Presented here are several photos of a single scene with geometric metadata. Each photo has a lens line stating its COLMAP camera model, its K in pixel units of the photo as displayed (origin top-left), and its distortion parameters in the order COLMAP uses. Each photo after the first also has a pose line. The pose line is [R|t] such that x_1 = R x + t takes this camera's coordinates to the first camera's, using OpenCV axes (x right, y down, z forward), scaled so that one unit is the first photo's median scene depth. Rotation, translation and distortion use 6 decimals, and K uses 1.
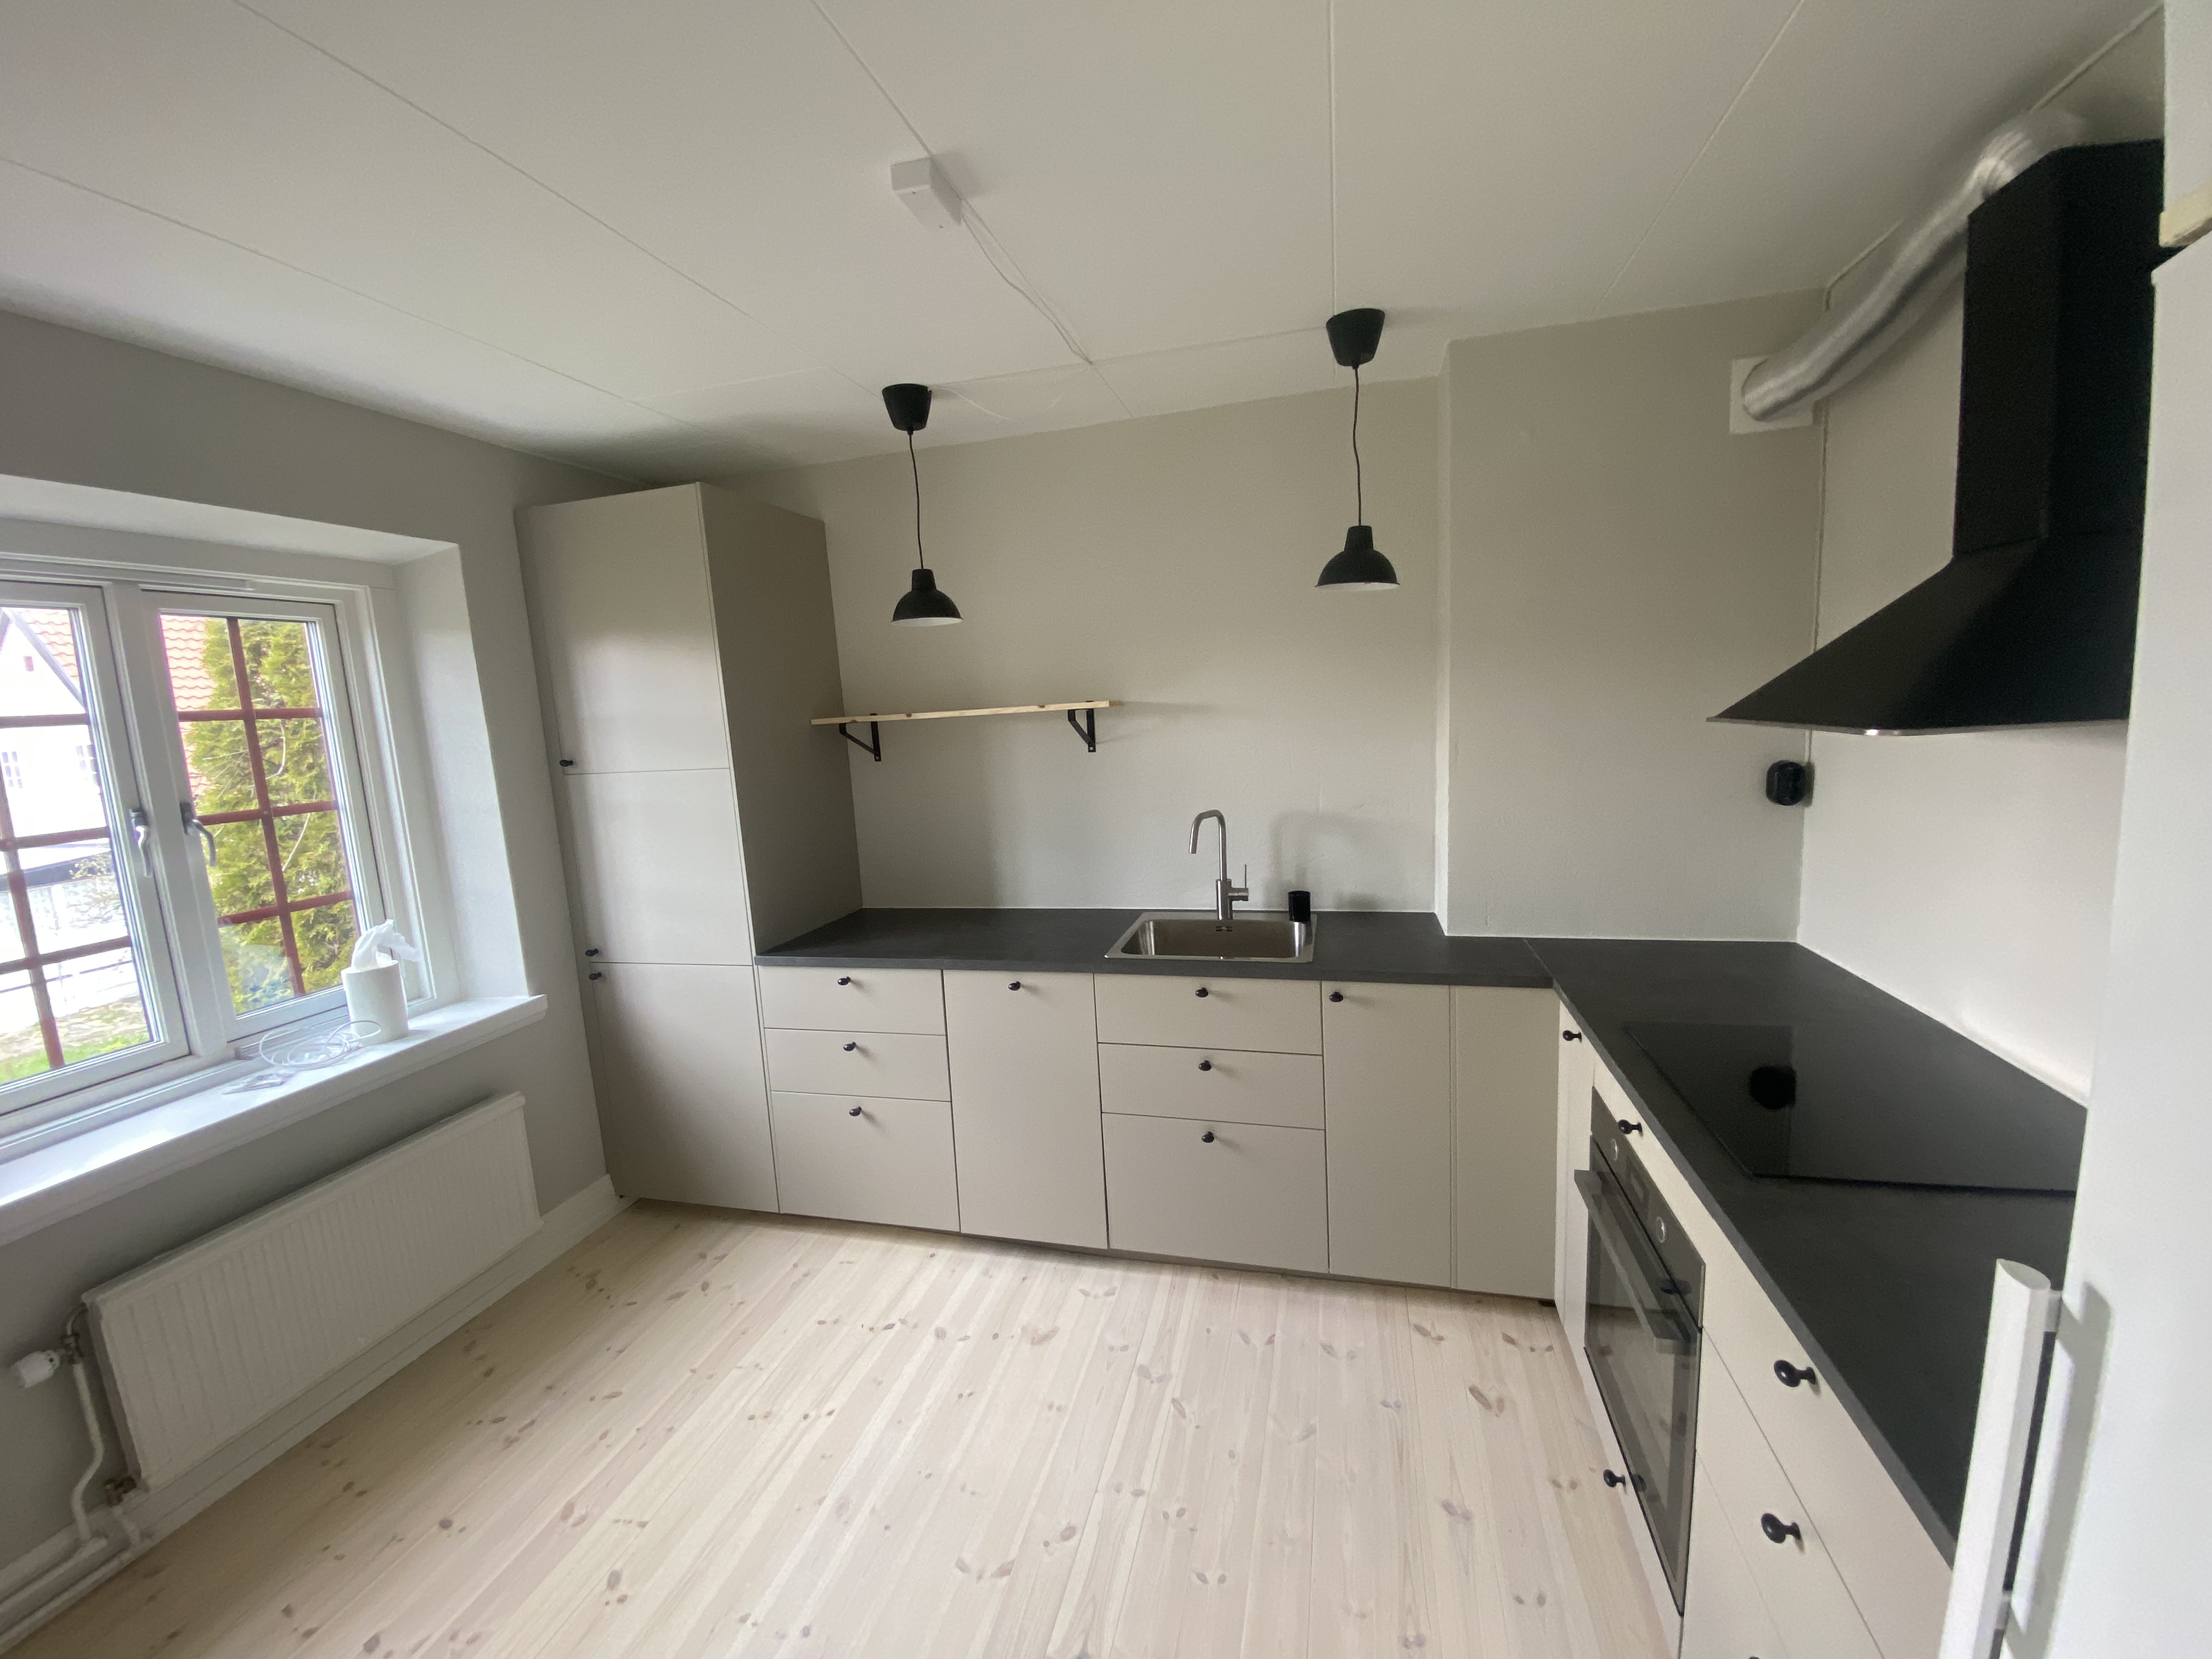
lens RADIAL K [[889.9, 0, 1106.0], [0, 889.9, 829.5], [0, 0, 1]] dist [0.024006, -0.019906]
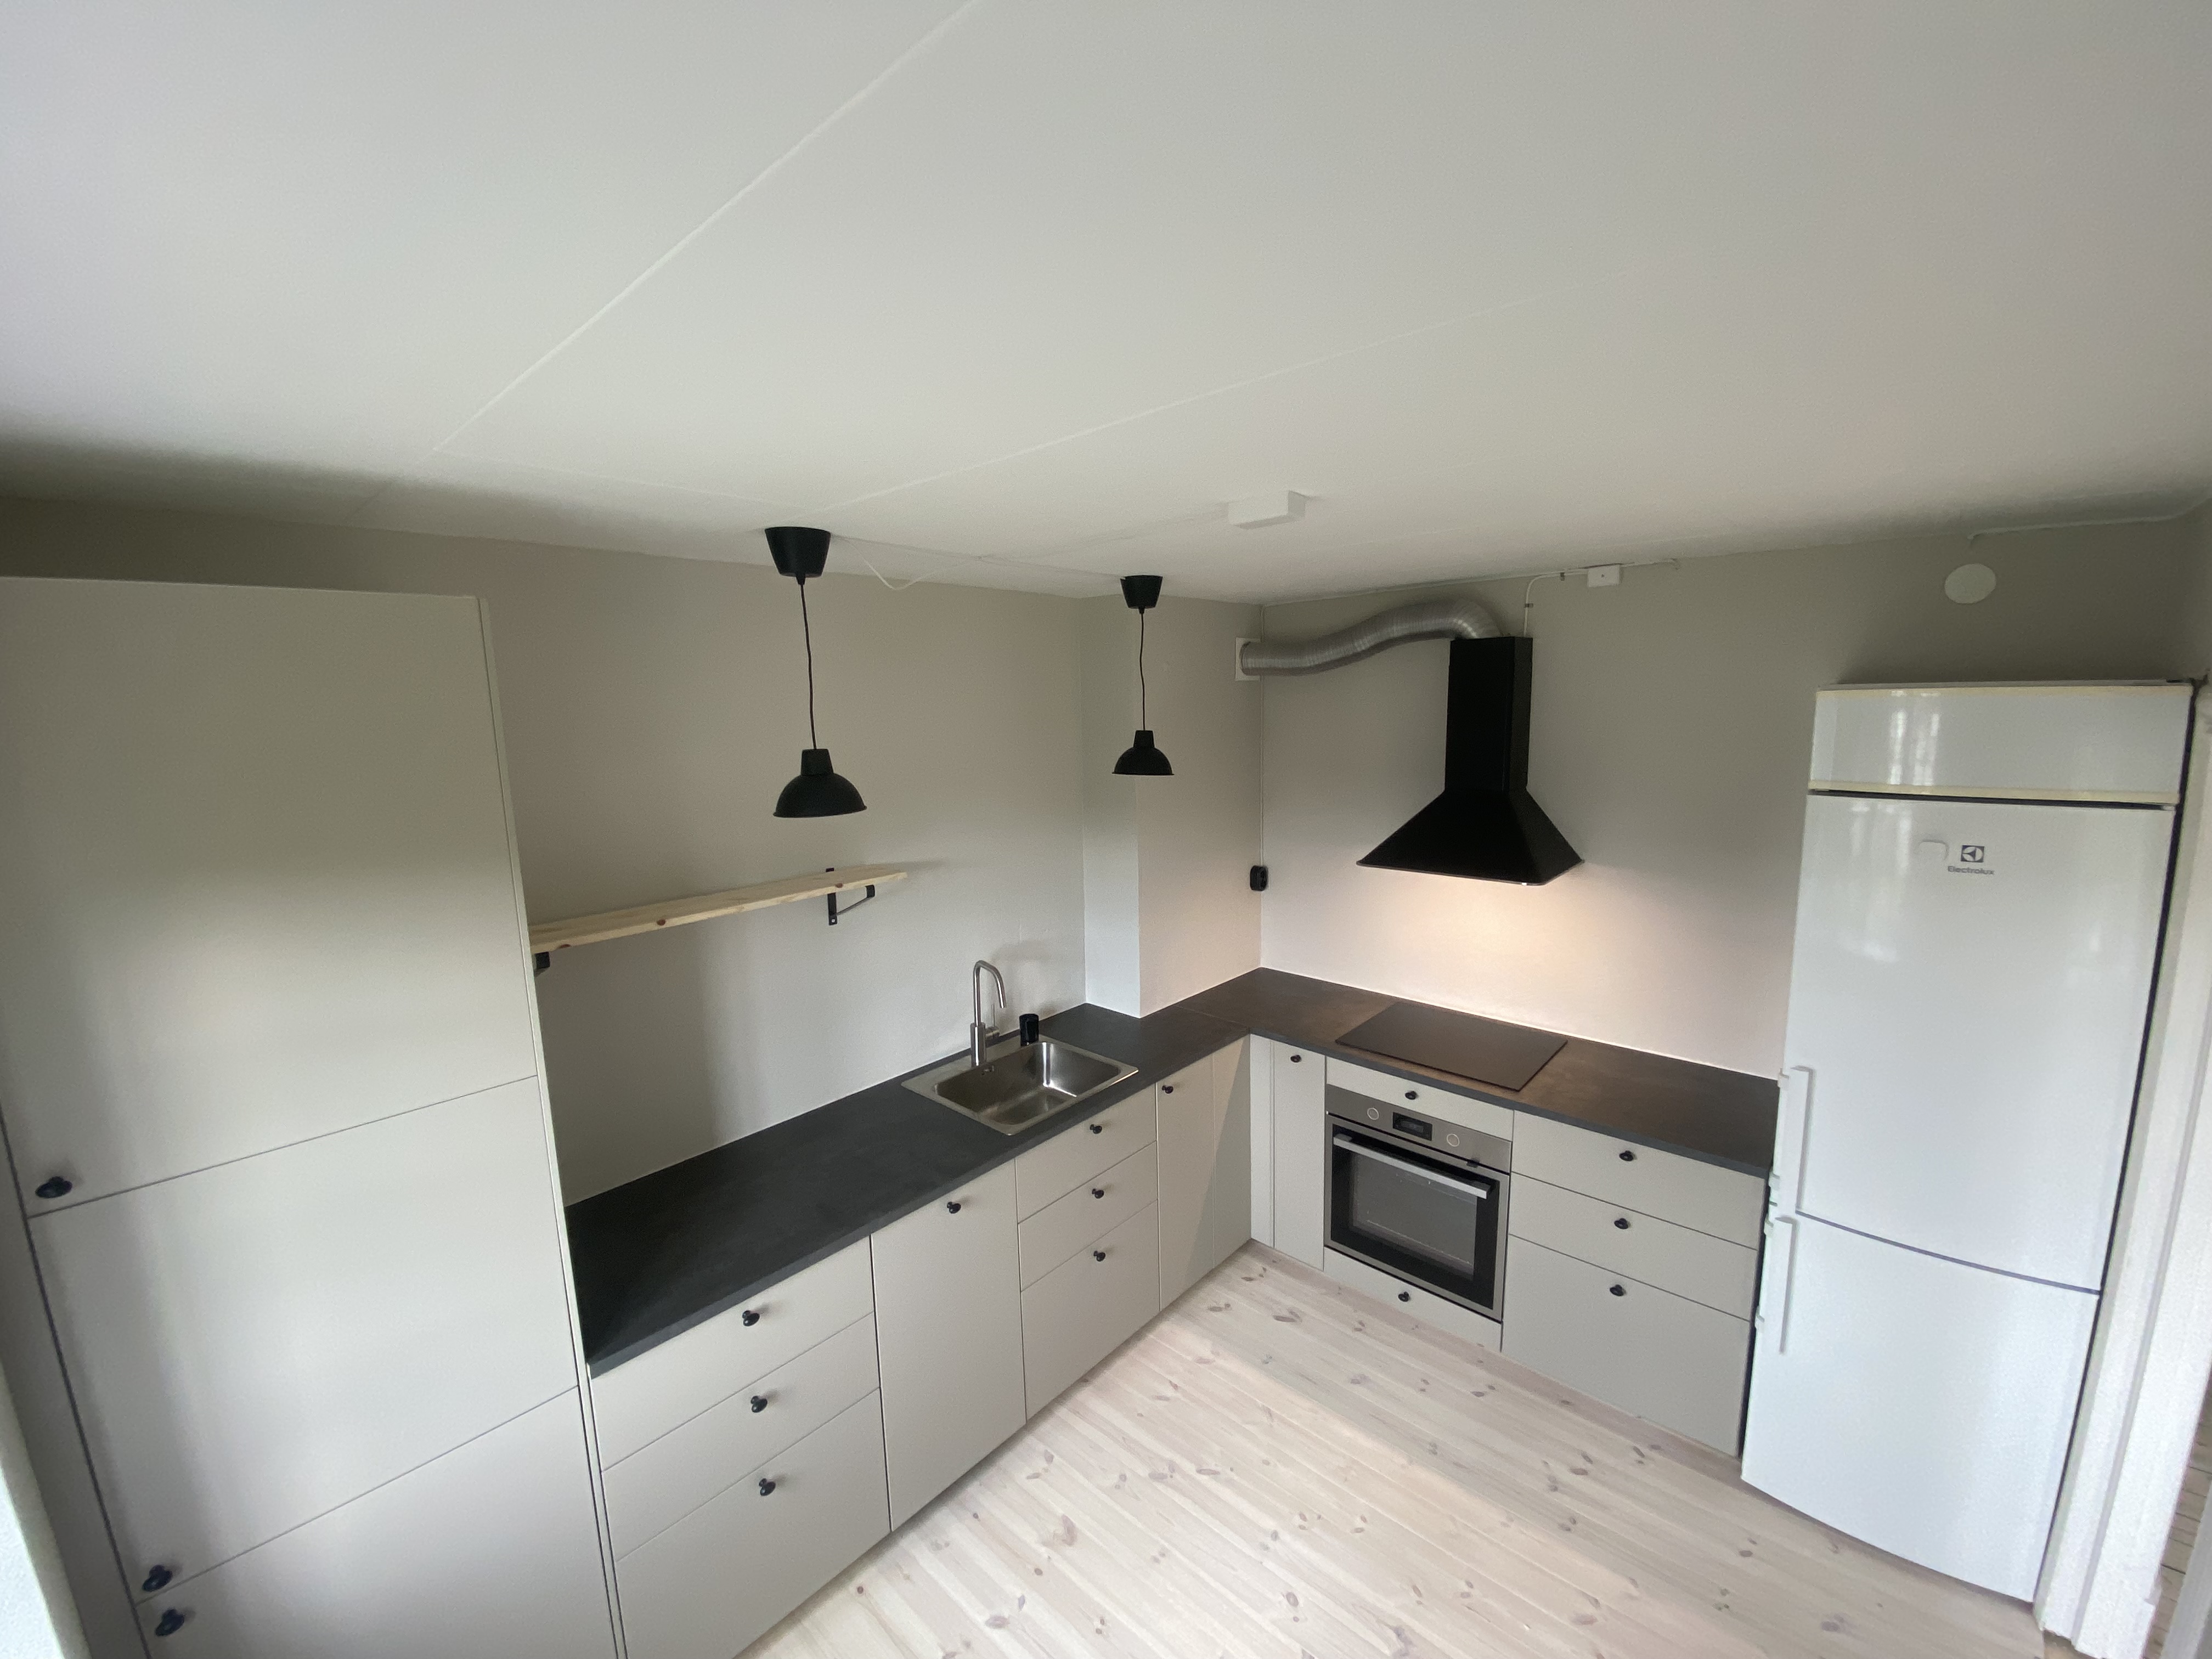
lens RADIAL K [[889.9, 0, 1106.0], [0, 889.9, 829.5], [0, 0, 1]] dist [0.024006, -0.019906]
pose [[0.464457, -0.085627, 0.881447, -0.869372], [0.112424, 0.992963, 0.037221, -0.240906], [-0.878431, 0.081808, 0.470815, 0.437594]]
